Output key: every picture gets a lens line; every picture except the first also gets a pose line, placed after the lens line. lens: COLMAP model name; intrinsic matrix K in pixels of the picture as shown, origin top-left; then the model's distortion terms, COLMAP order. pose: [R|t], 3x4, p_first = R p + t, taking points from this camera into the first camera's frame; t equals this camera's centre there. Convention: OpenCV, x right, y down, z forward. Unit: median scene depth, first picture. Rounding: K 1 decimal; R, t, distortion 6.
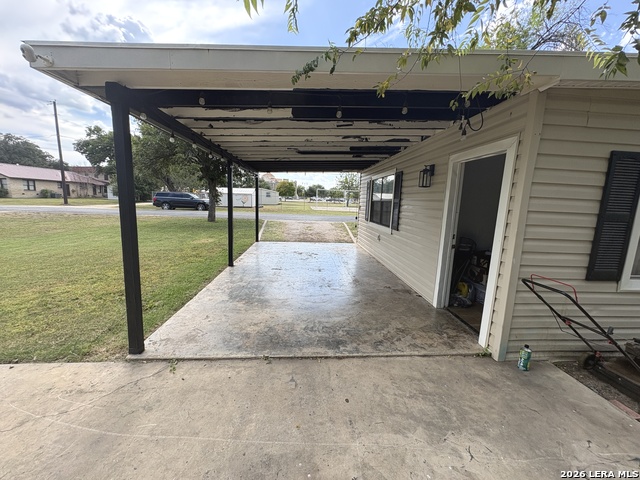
lens RADIAL K [[254.8, 0, 320.1], [0, 254.8, 241.0], [0, 0, 1]] dist [0.000476, -0.000247]
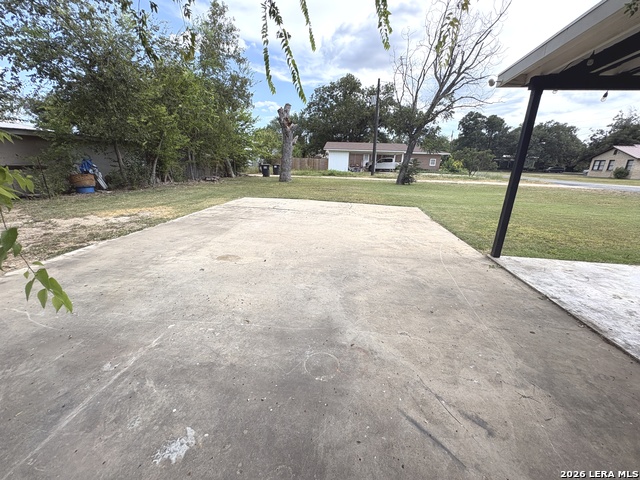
lens RADIAL K [[254.8, 0, 320.5], [0, 254.8, 239.2], [0, 0, 1]] dist [0.000476, -0.000247]
pose [[-0.192652, 0.246129, -0.949898, 0.723244], [-0.192401, 0.939767, 0.282526, 0.074698], [0.962220, 0.237190, -0.133692, 0.113488]]
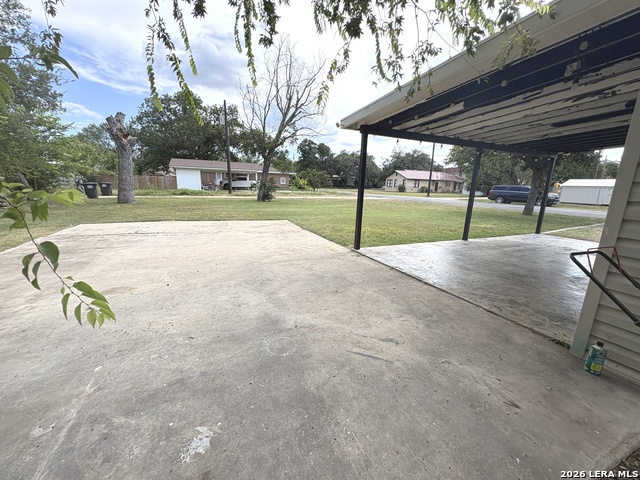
lens RADIAL K [[254.8, 0, 319.4], [0, 254.8, 239.0], [0, 0, 1]] dist [0.000476, -0.000247]
pose [[0.347224, 0.171217, -0.922020, 0.855784], [-0.166174, 0.978866, 0.119194, 0.114170], [0.922942, 0.111828, 0.368337, -0.064974]]
